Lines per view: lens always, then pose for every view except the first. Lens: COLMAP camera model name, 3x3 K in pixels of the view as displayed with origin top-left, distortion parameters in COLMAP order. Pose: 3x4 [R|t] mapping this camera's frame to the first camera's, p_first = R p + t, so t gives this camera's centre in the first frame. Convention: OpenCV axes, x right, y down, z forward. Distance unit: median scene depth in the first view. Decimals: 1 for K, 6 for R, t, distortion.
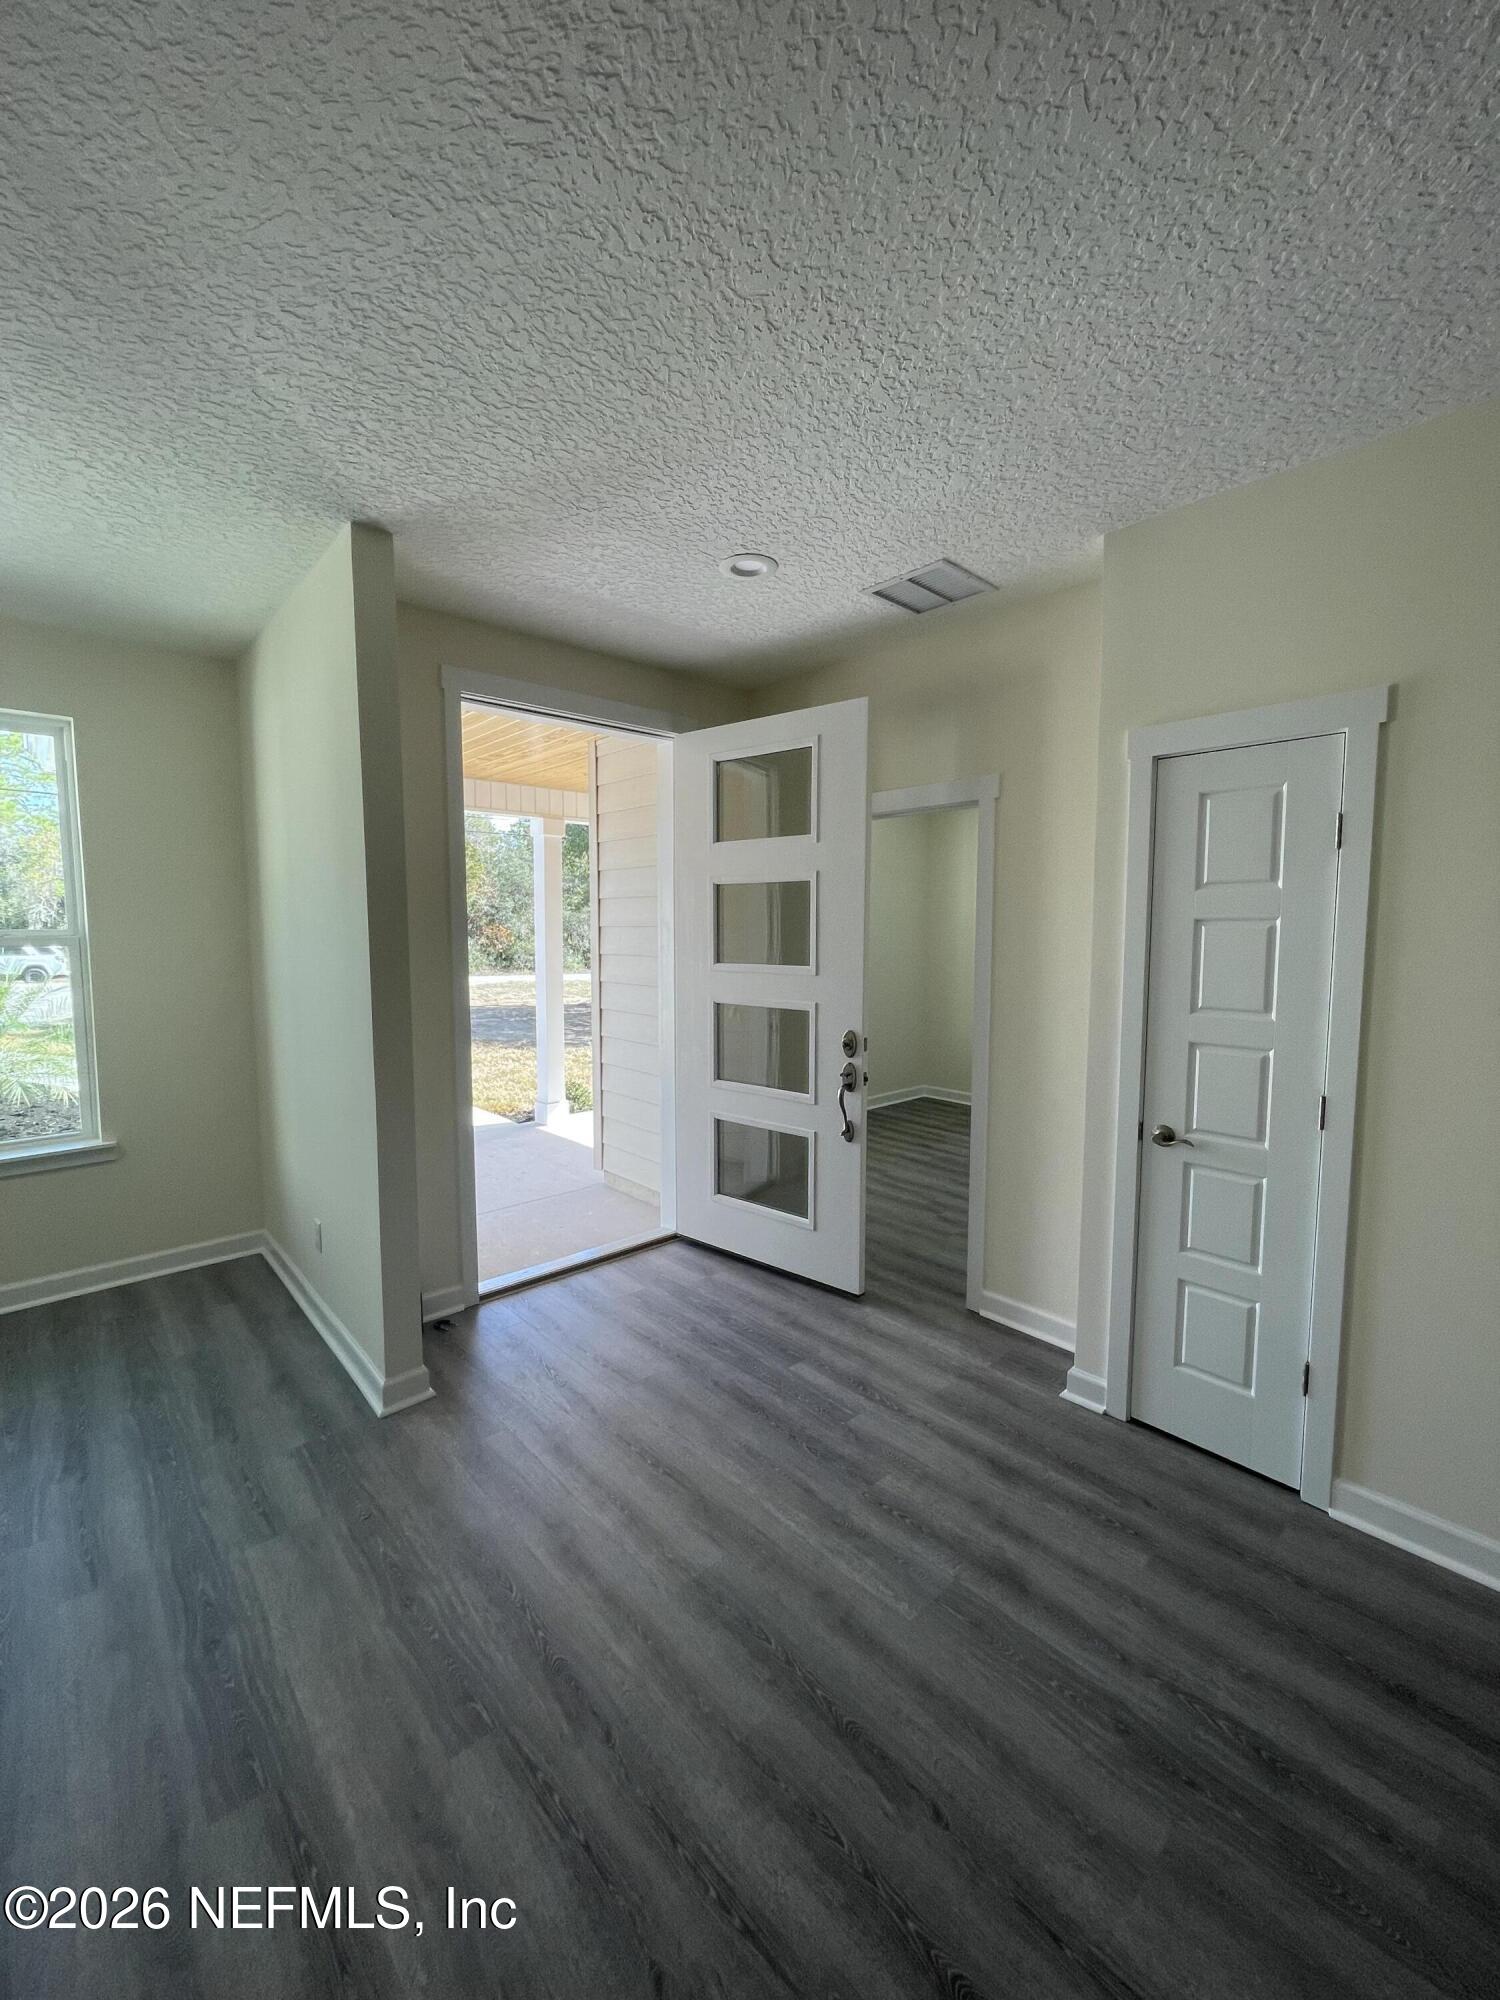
lens RADIAL K [[812.3, 0, 750.0], [0, 812.3, 1000.0], [0, 0, 1]] dist [-0.000687, -0.000178]
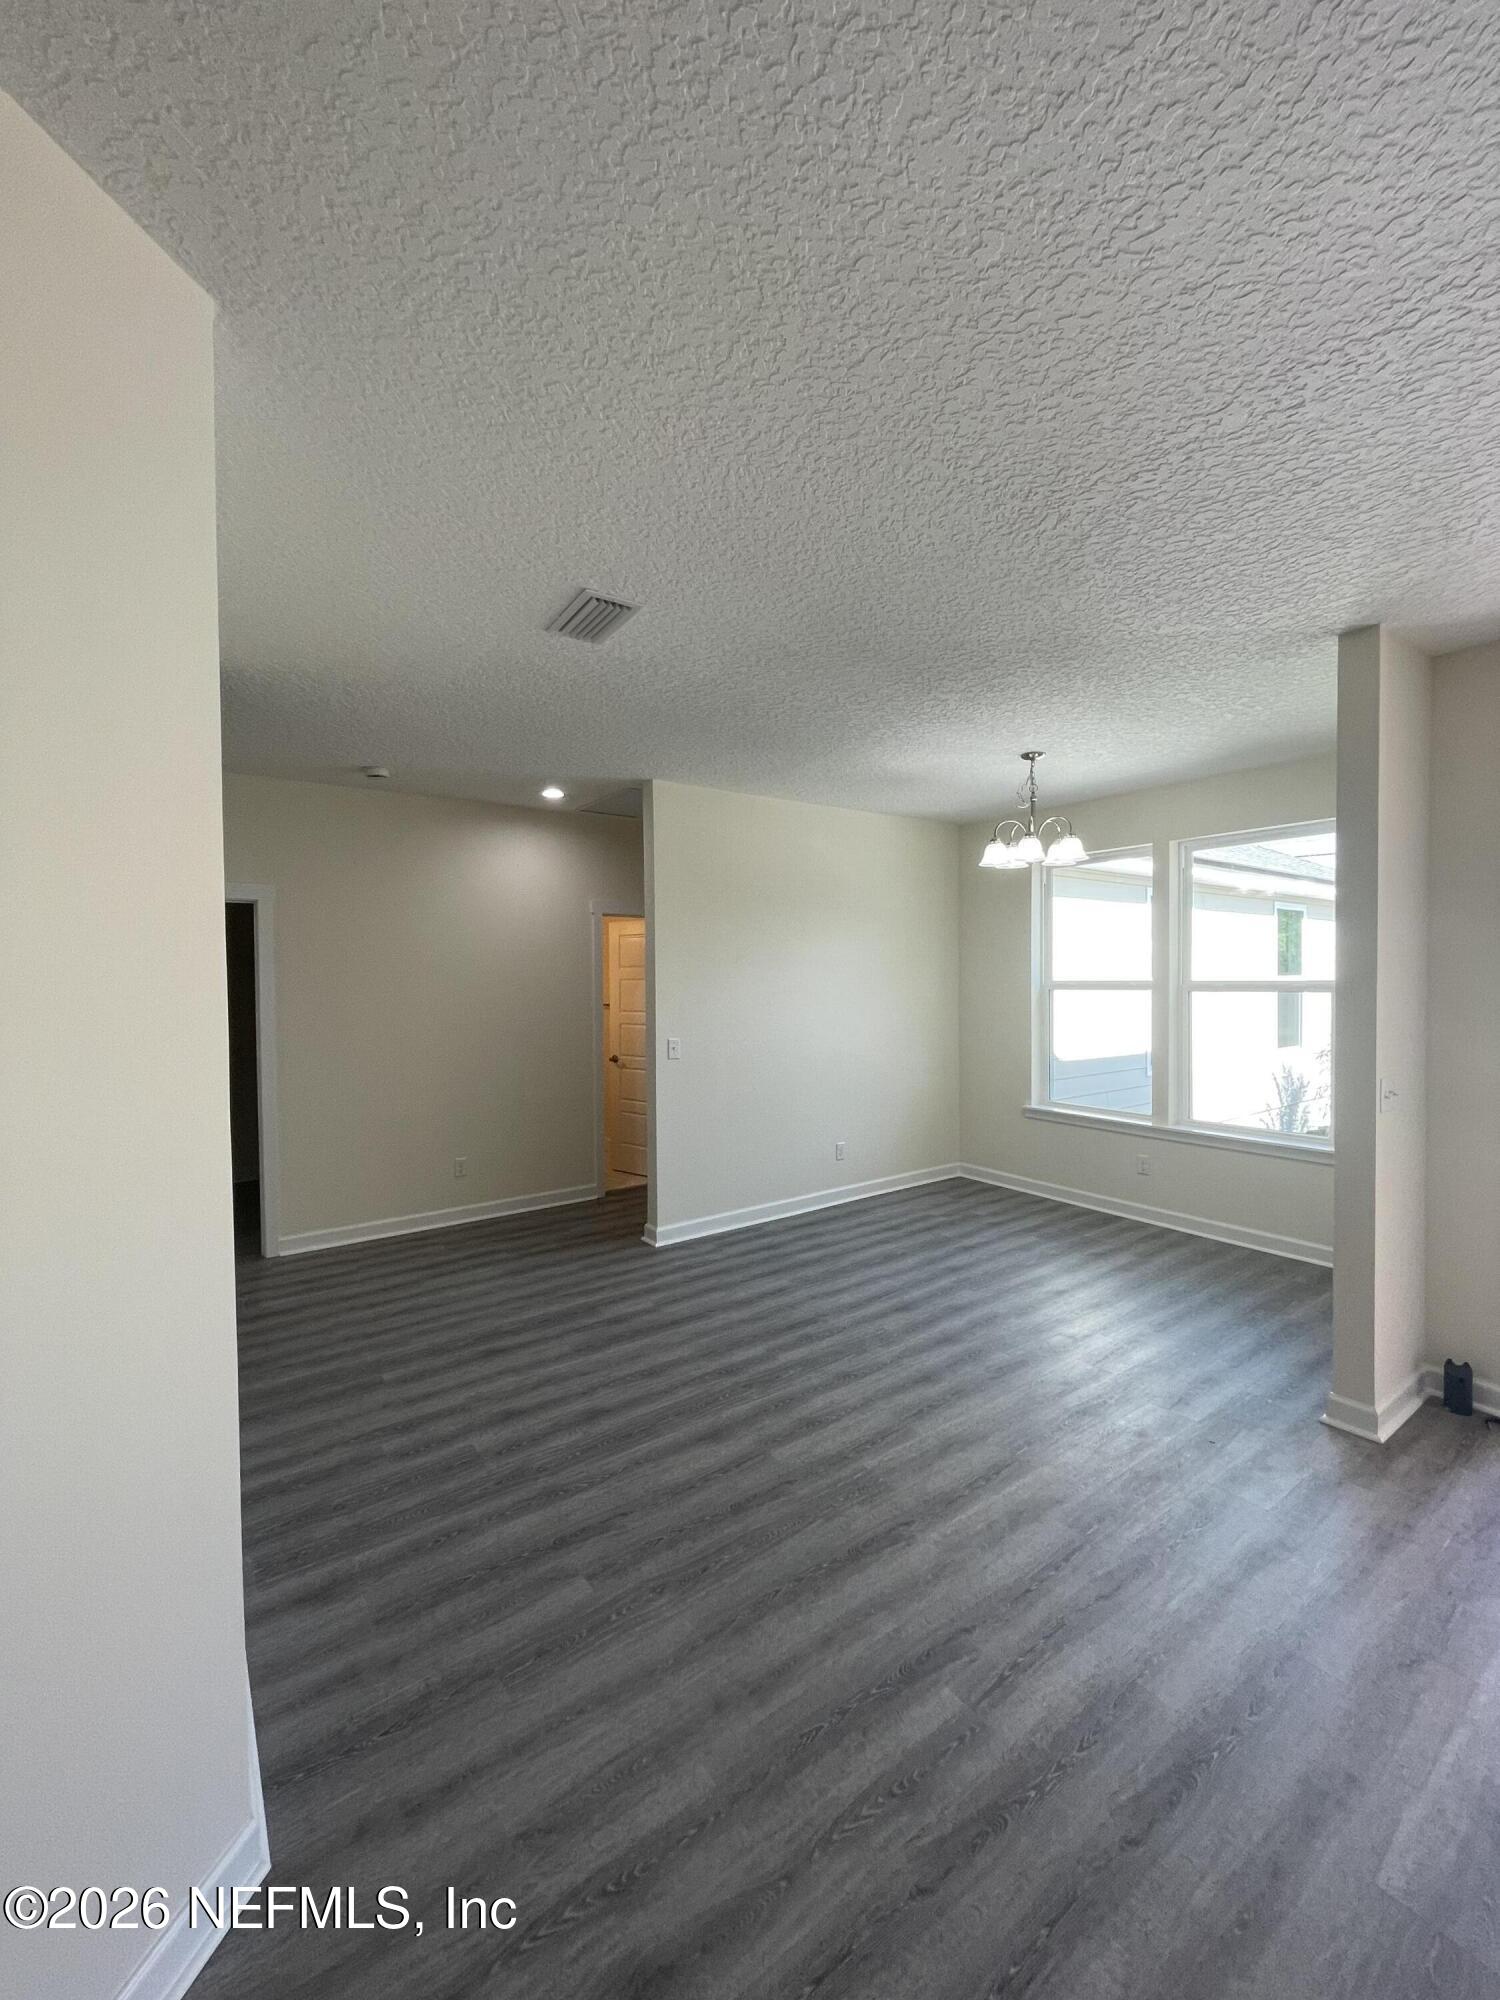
lens RADIAL K [[812.3, 0, 750.0], [0, 812.3, 1000.0], [0, 0, 1]] dist [-0.000687, -0.000178]
pose [[-0.118936, 0.022693, -0.992643, 1.253181], [-0.080315, 0.996243, 0.032398, -0.054435], [0.989648, 0.083577, -0.116666, 0.538058]]
